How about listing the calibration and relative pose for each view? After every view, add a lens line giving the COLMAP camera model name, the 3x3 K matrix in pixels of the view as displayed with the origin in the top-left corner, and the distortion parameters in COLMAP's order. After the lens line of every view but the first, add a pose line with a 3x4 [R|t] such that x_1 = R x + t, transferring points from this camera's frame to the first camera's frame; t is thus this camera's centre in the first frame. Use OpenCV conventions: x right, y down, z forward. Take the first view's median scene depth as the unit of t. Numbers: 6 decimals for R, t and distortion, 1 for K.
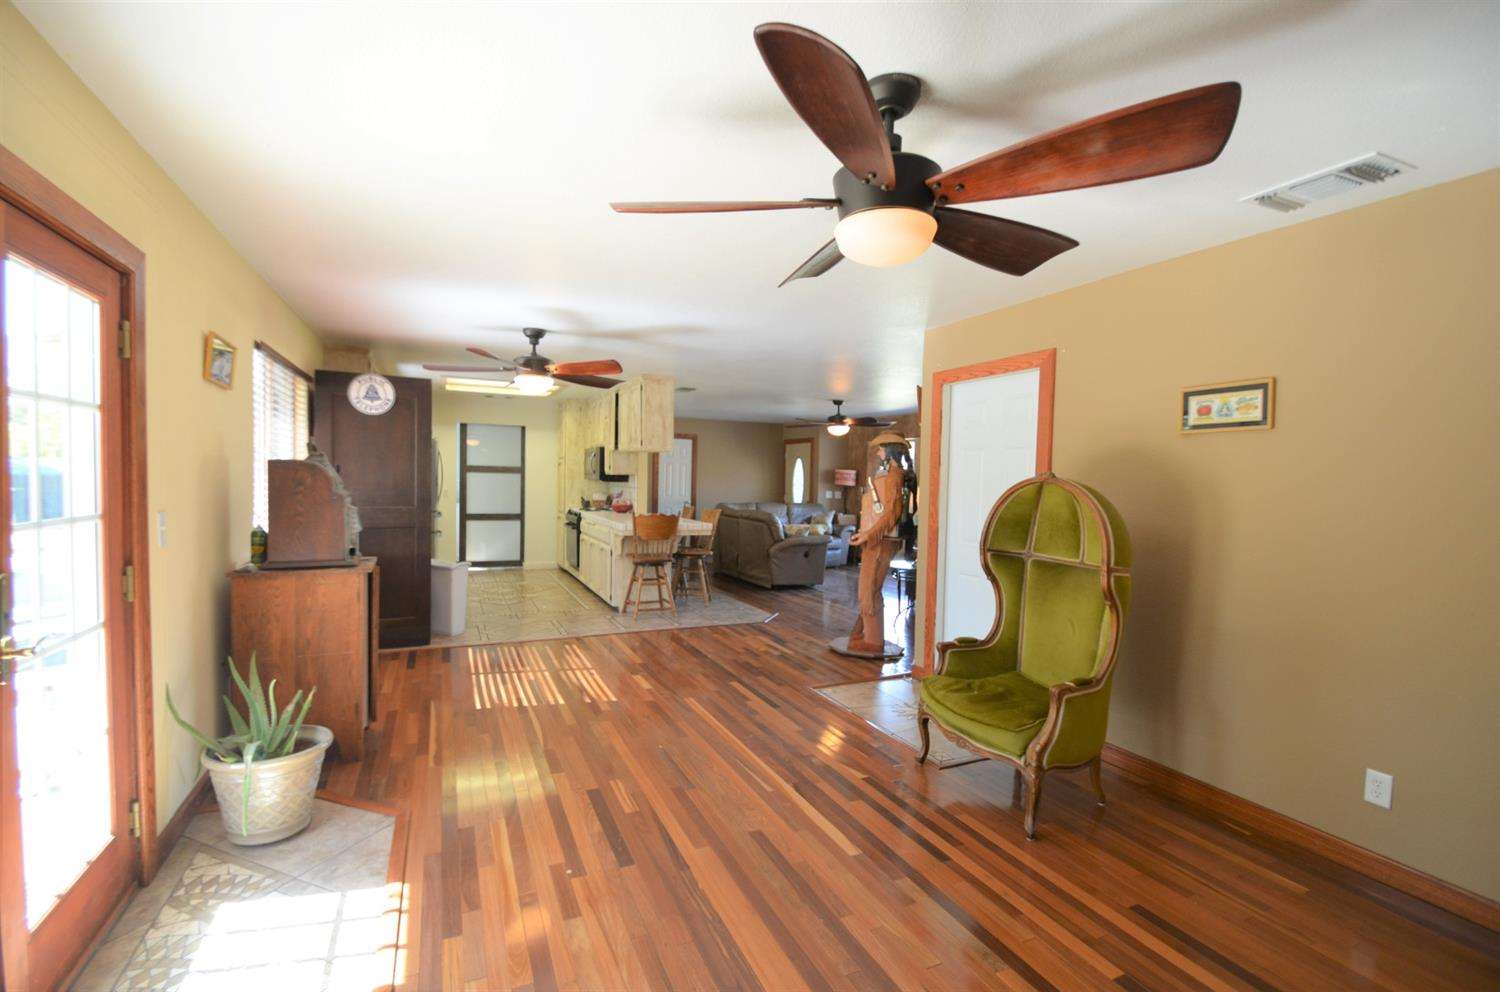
lens RADIAL K [[666.4, 0, 750.0], [0, 666.4, 496.0], [0, 0, 1]] dist [0.002100, -0.010611]
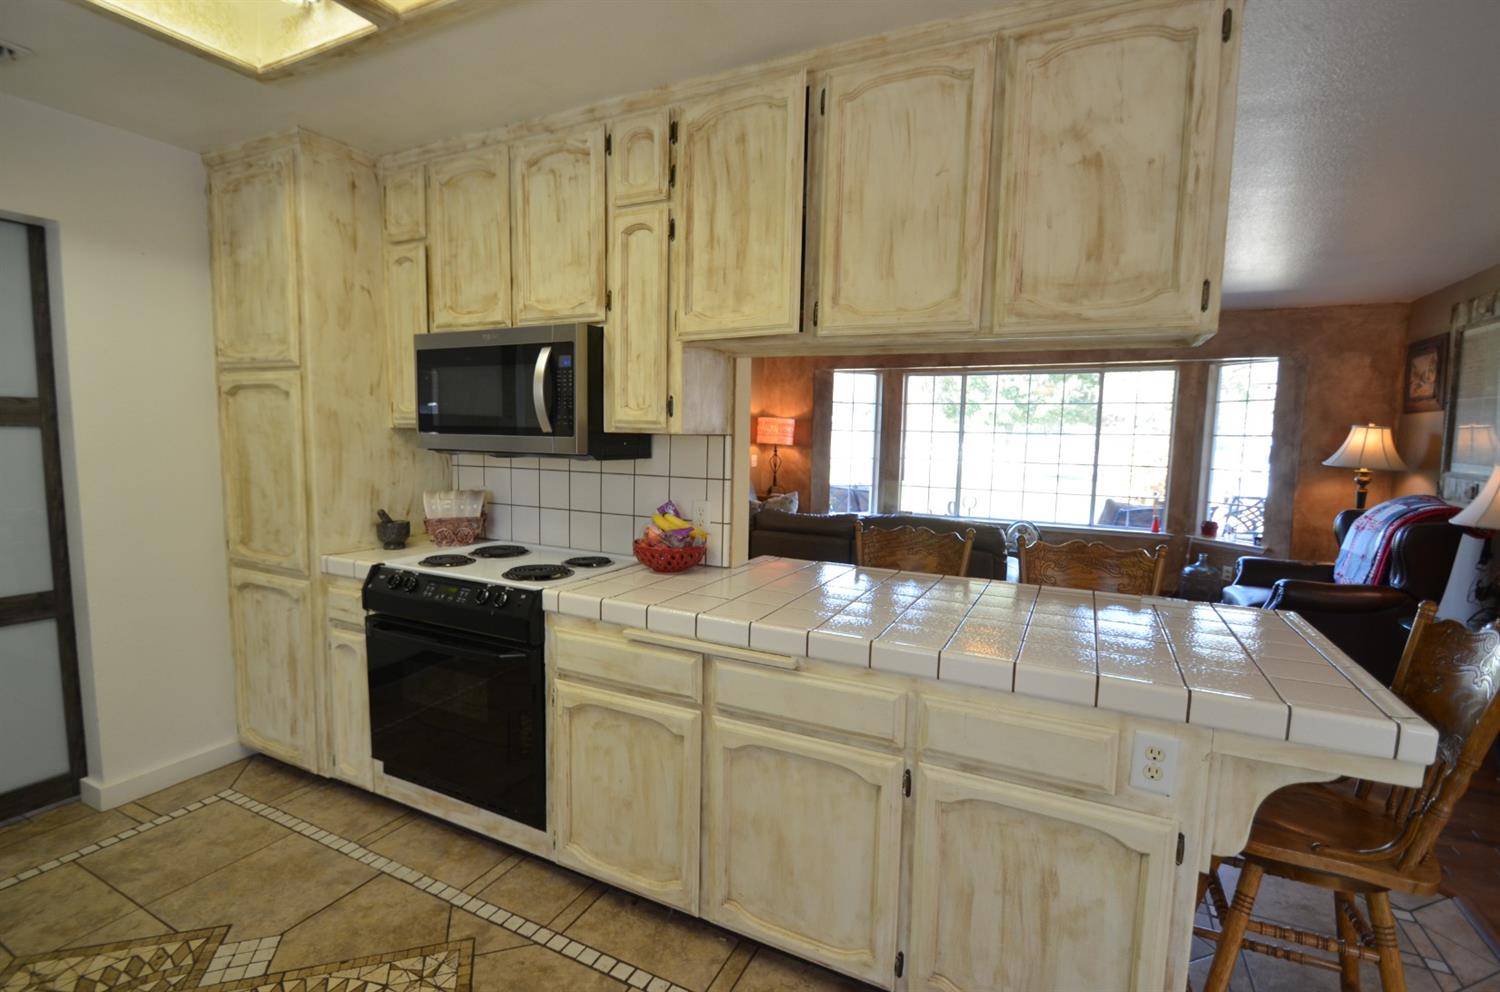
lens RADIAL K [[684.4, 0, 737.0], [0, 684.4, 503.6], [0, 0, 1]] dist [0.010055, -0.017625]
pose [[0.784636, -0.068590, 0.616150, -0.334719], [0.013648, 0.995531, 0.093443, -0.028293], [-0.619806, -0.064910, 0.782066, 0.732485]]
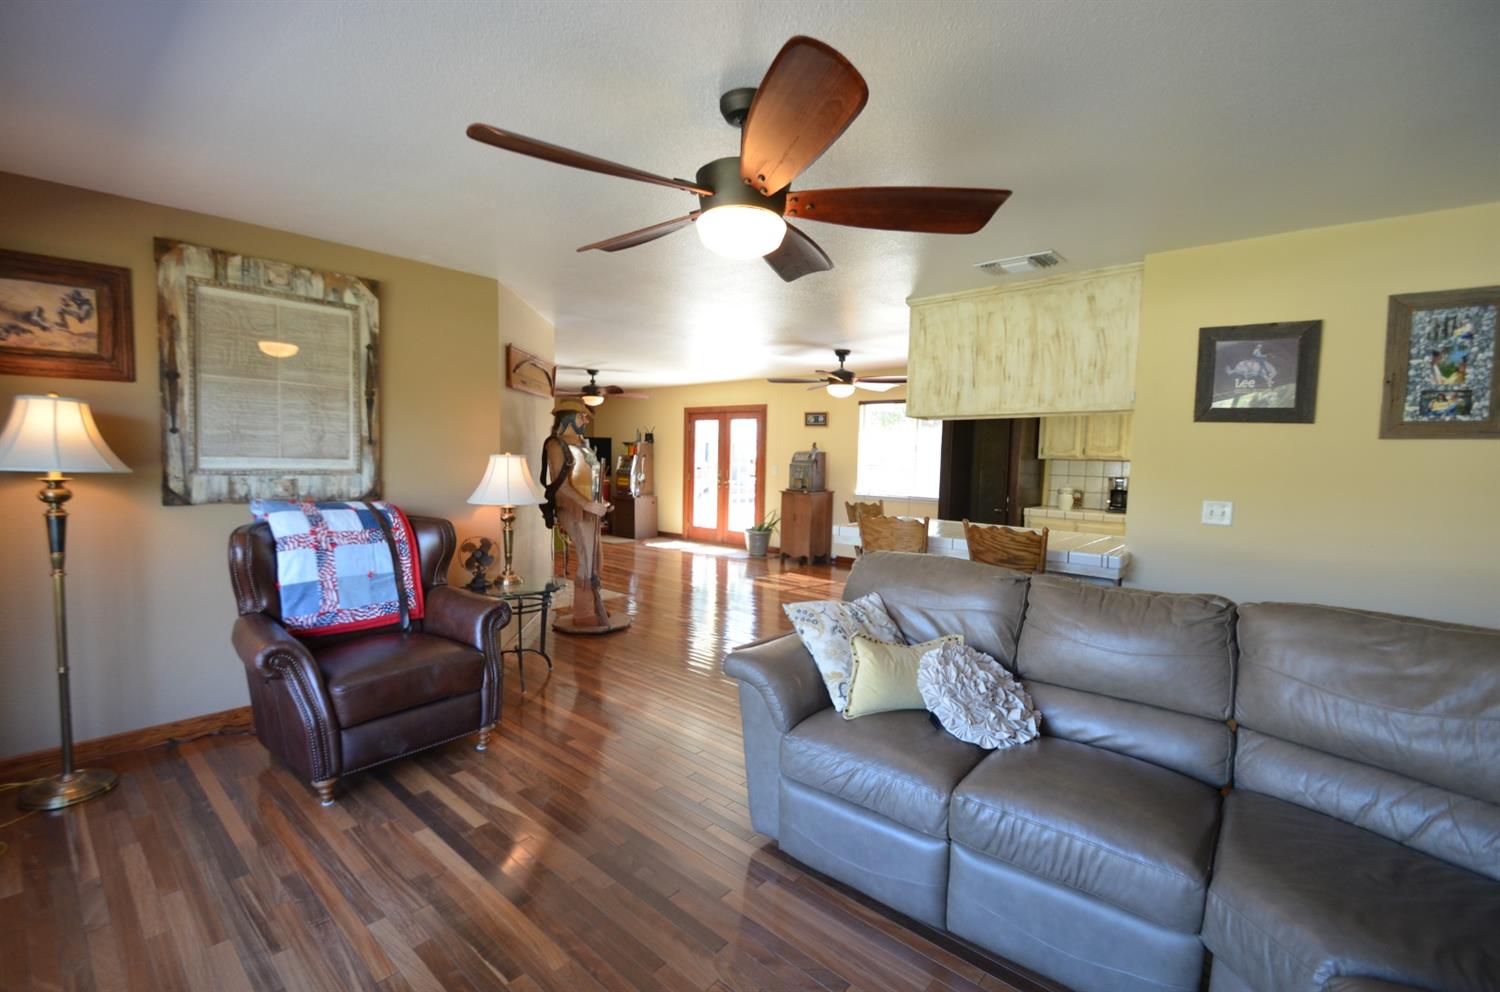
lens RADIAL K [[652.3, 0, 728.3], [0, 652.3, 504.2], [0, 0, 1]] dist [0.020669, -0.017555]
pose [[-0.928762, -0.011880, -0.370486, 0.212945], [-0.050742, 0.994152, 0.095326, -0.028219], [0.367187, 0.107334, -0.923934, 1.224348]]
